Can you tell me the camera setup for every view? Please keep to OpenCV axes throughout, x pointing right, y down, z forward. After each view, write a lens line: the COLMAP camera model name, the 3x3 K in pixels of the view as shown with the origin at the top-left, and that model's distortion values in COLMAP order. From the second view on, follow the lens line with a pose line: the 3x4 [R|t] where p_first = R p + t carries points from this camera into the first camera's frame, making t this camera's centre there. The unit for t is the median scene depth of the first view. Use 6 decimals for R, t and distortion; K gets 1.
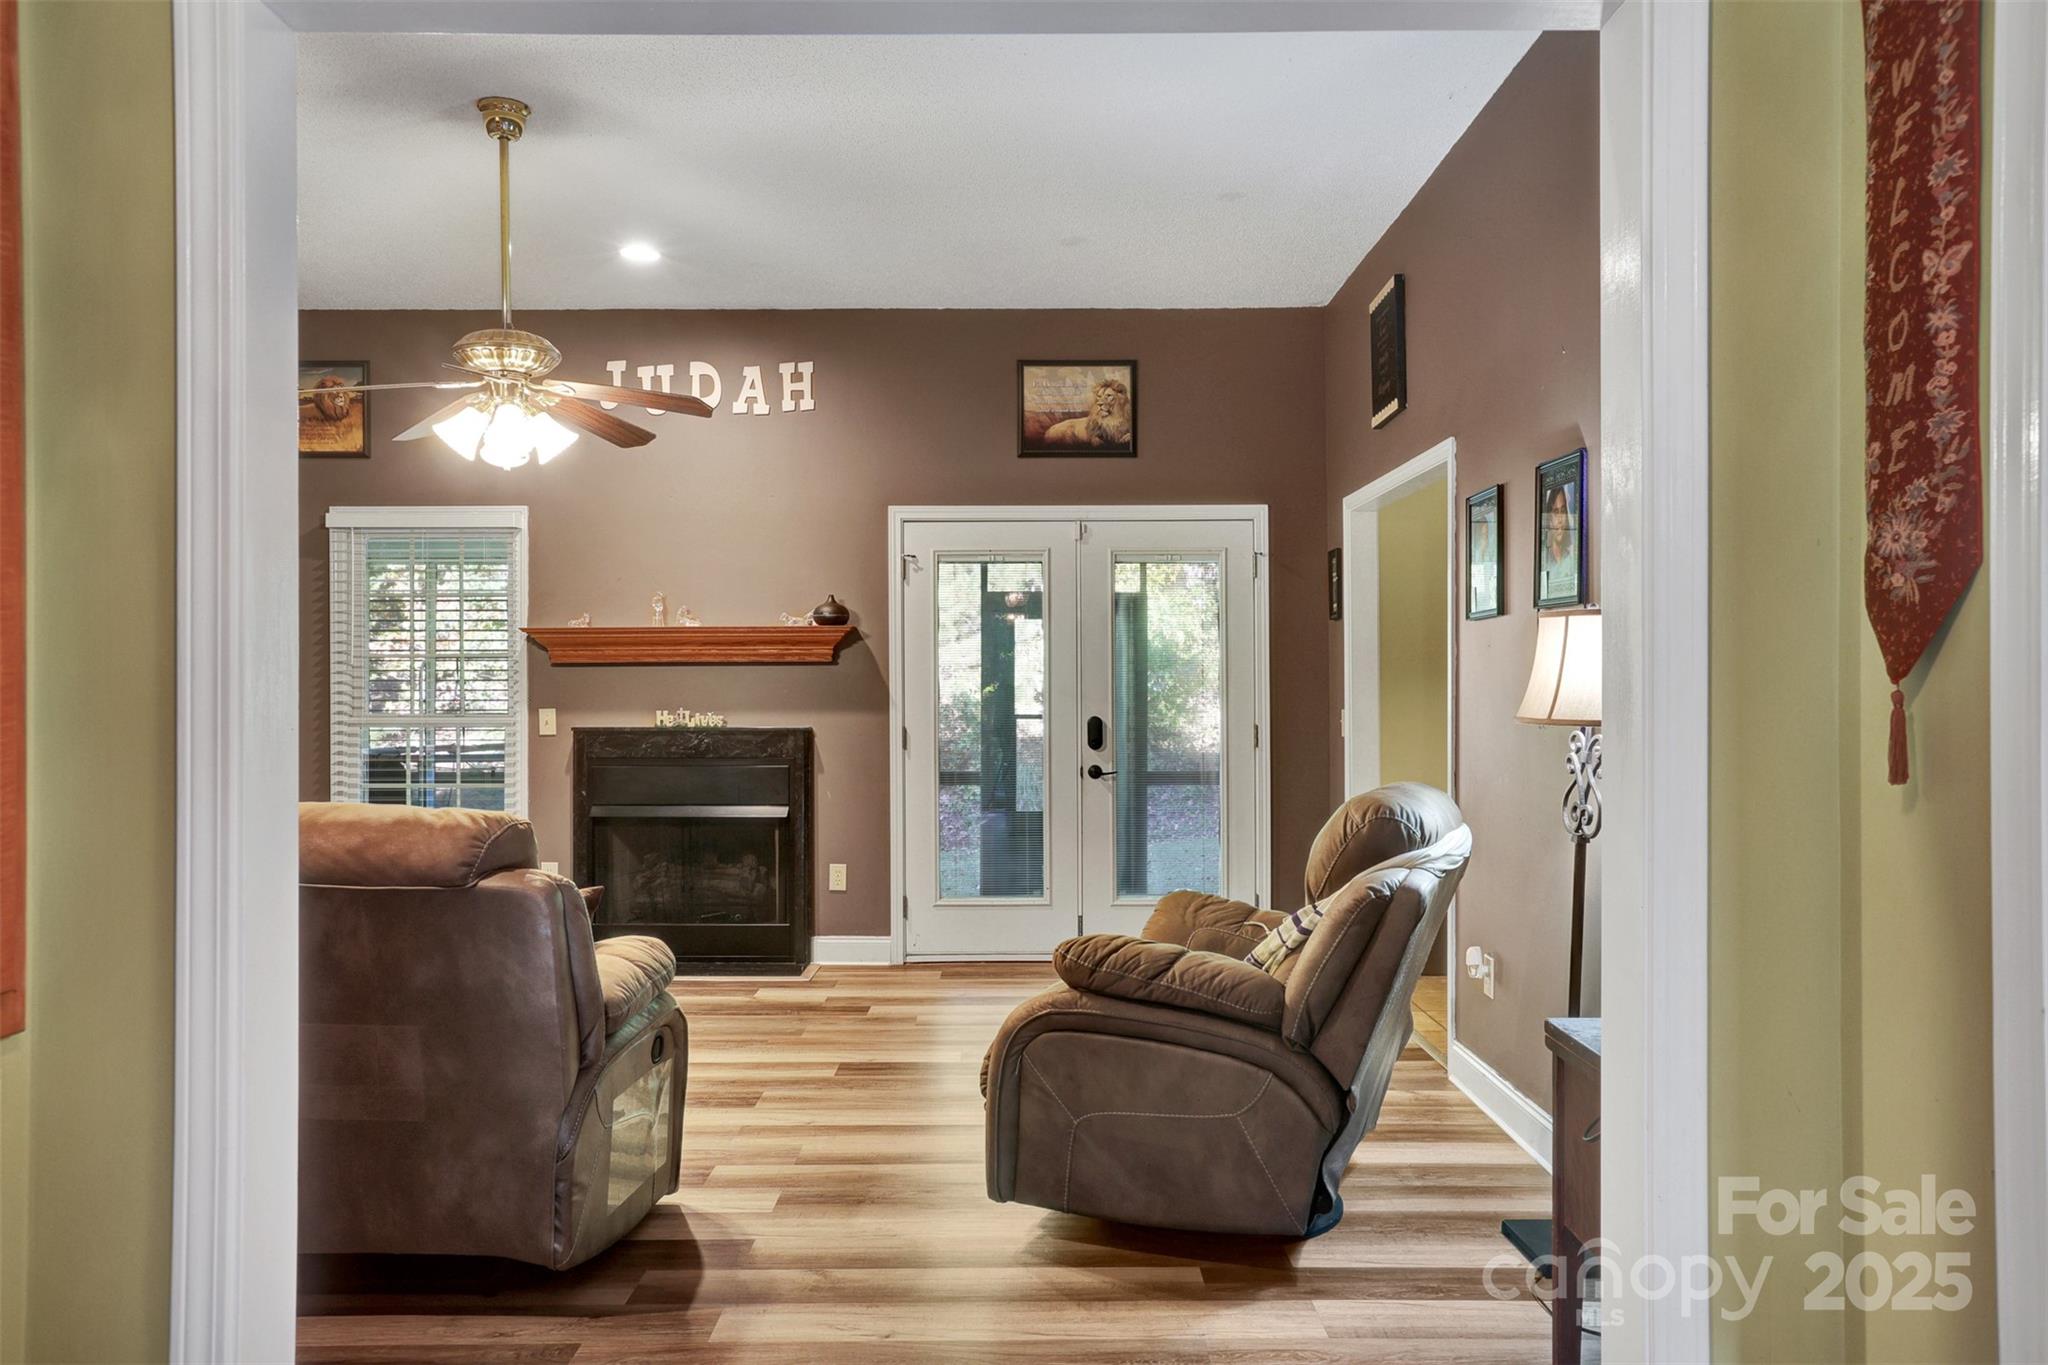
lens RADIAL K [[1457.0, 0, 1018.6], [0, 1457.0, 678.7], [0, 0, 1]] dist [-0.062395, 0.007730]
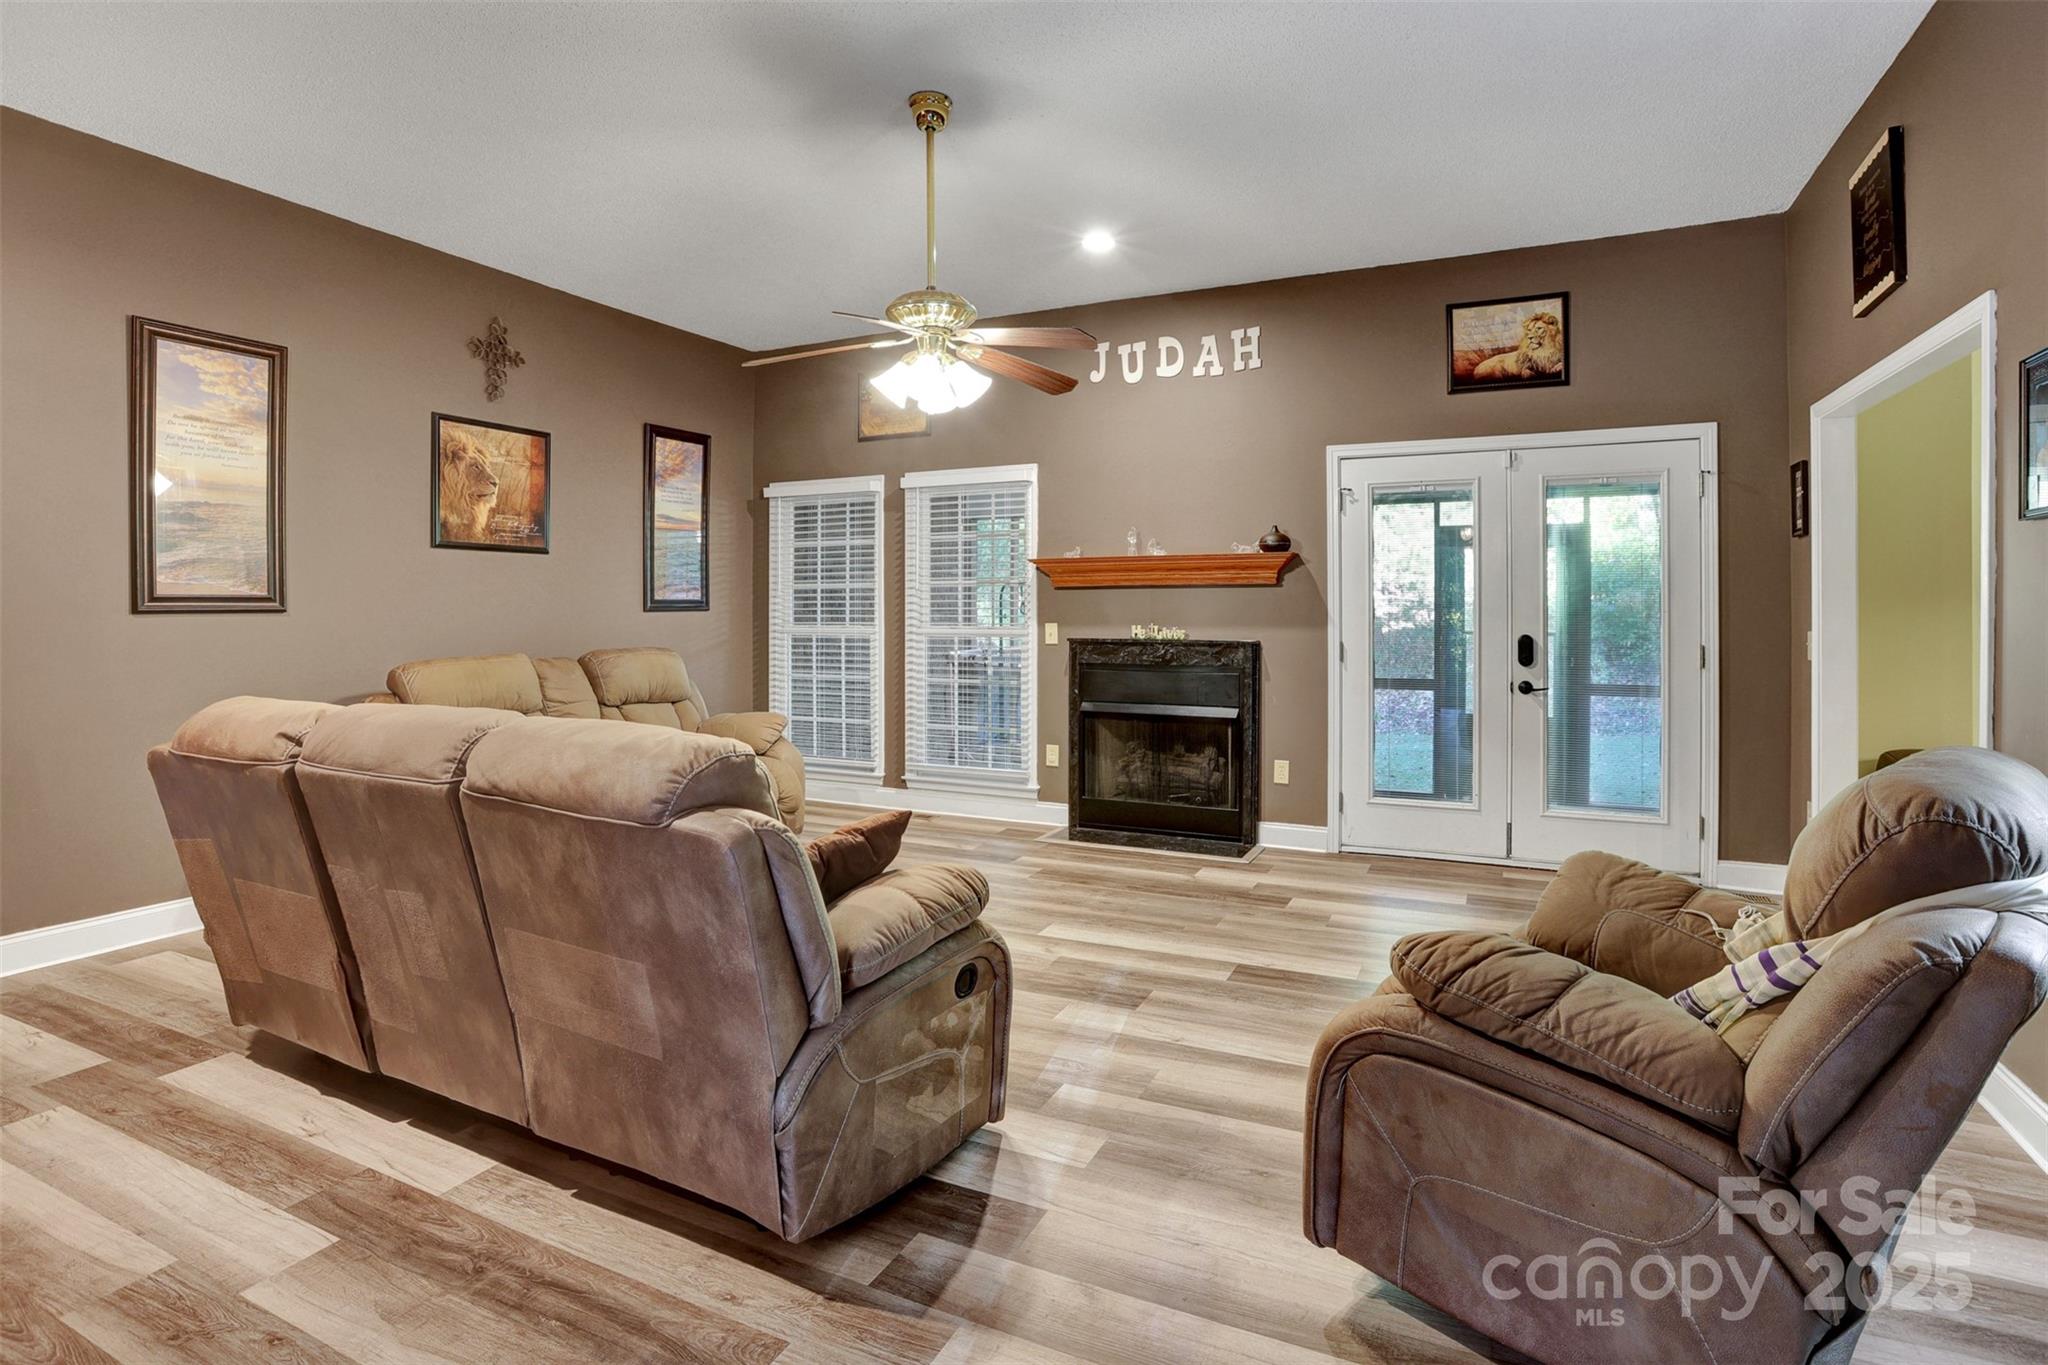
lens RADIAL K [[982.0, 0, 1051.0], [0, 982.0, 608.4], [0, 0, 1]] dist [-0.052225, 0.016175]
pose [[0.906609, 0.002349, -0.421966, 0.037562], [0.000562, 0.999977, 0.006774, 0.001942], [0.421972, -0.006378, 0.906587, 0.223265]]
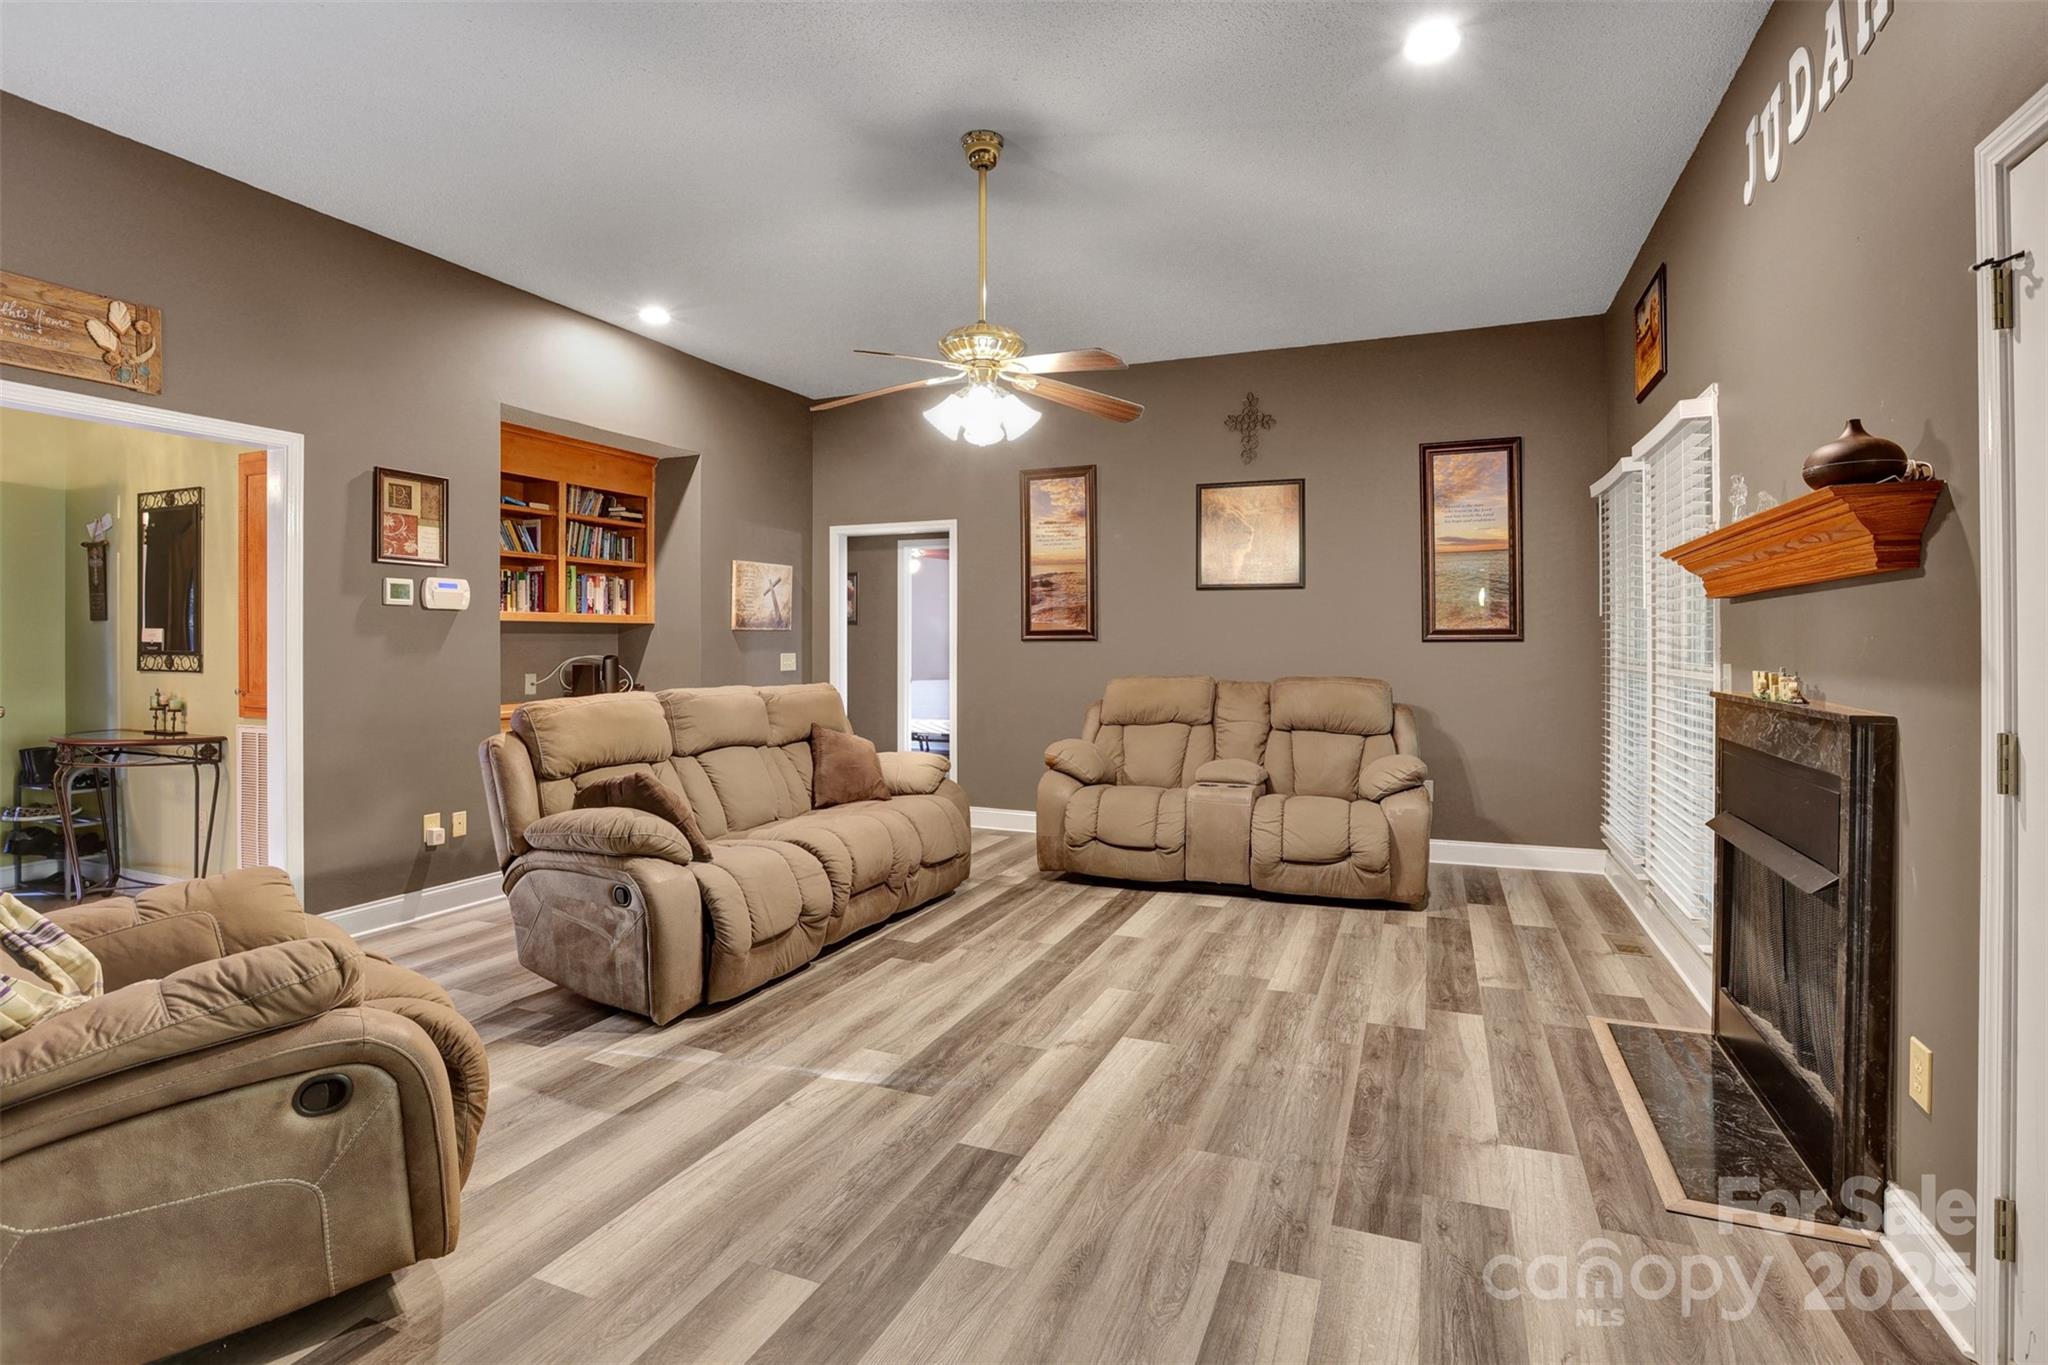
lens RADIAL K [[982.0, 0, 1038.9], [0, 982.0, 640.6], [0, 0, 1]] dist [-0.052225, 0.016175]
pose [[-0.372403, 0.003136, -0.928066, 0.233885], [0.005422, 0.999985, 0.001204, 0.006813], [0.928055, -0.004584, -0.372414, 0.873609]]
